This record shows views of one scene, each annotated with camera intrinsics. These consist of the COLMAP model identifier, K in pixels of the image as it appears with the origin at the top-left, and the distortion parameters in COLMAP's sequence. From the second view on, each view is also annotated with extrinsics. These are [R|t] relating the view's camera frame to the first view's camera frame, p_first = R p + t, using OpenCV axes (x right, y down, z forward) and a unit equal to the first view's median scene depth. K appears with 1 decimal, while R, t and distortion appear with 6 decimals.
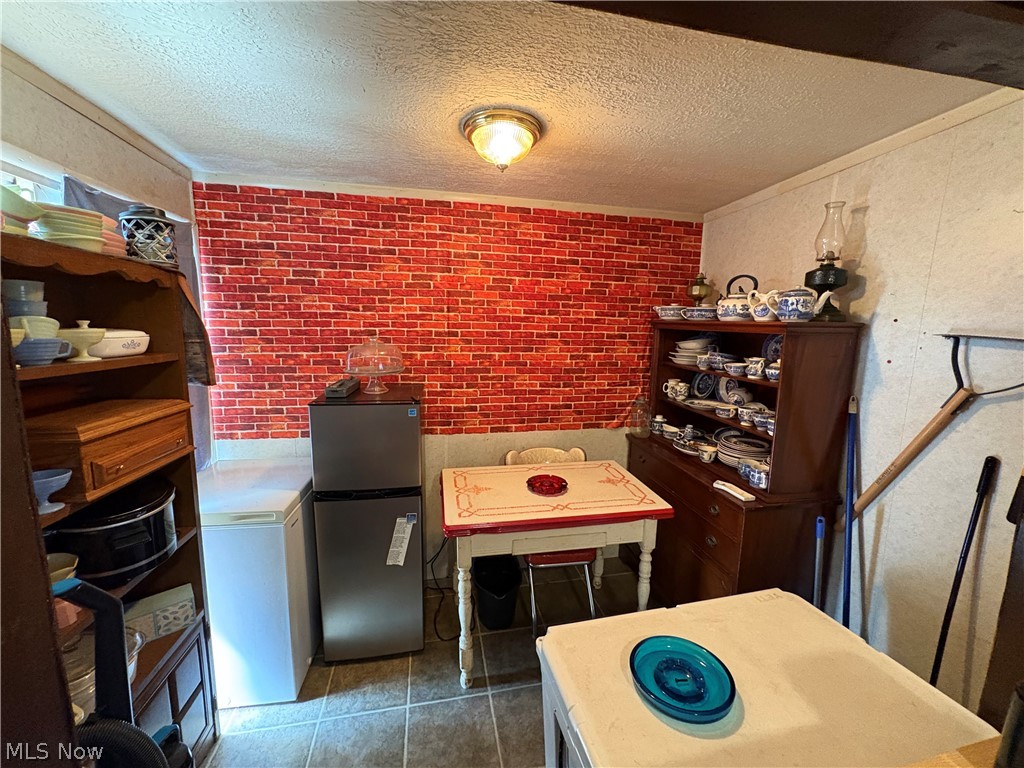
lens RADIAL K [[408.9, 0, 515.9], [0, 408.9, 383.4], [0, 0, 1]] dist [-0.005400, 0.000208]
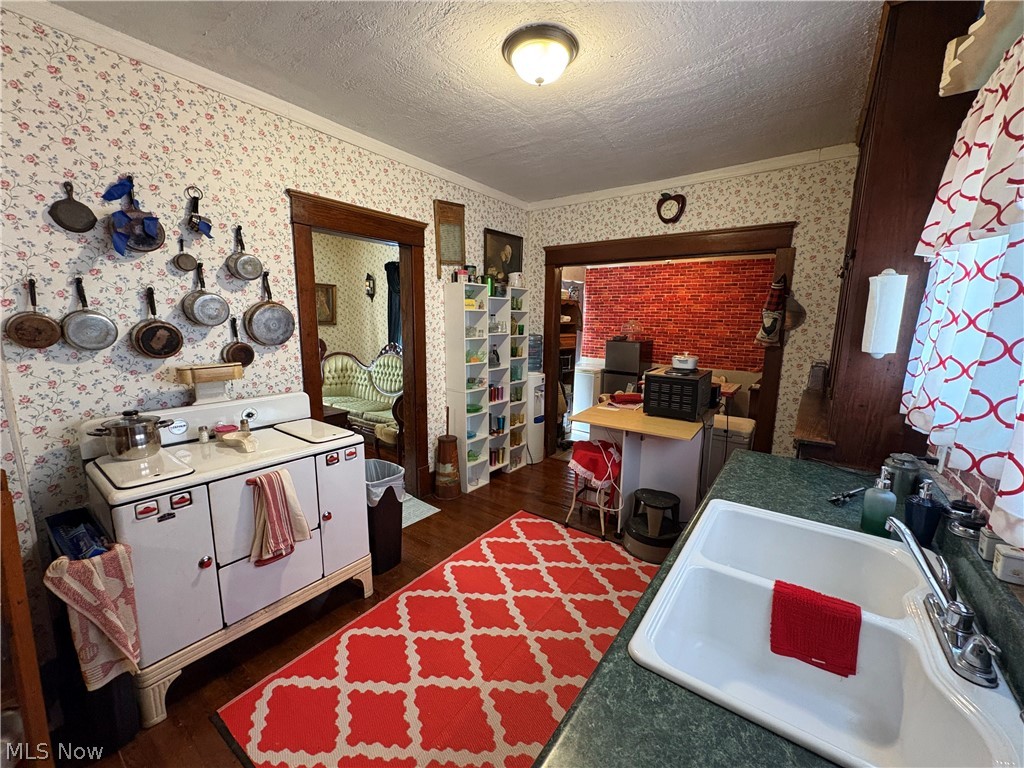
lens RADIAL K [[408.9, 0, 510.2], [0, 408.9, 387.5], [0, 0, 1]] dist [-0.005400, 0.000208]
pose [[0.664385, 0.122818, -0.737230, 1.081194], [-0.110297, 0.991717, 0.065815, 0.222444], [0.739207, 0.037588, 0.672428, -1.309028]]
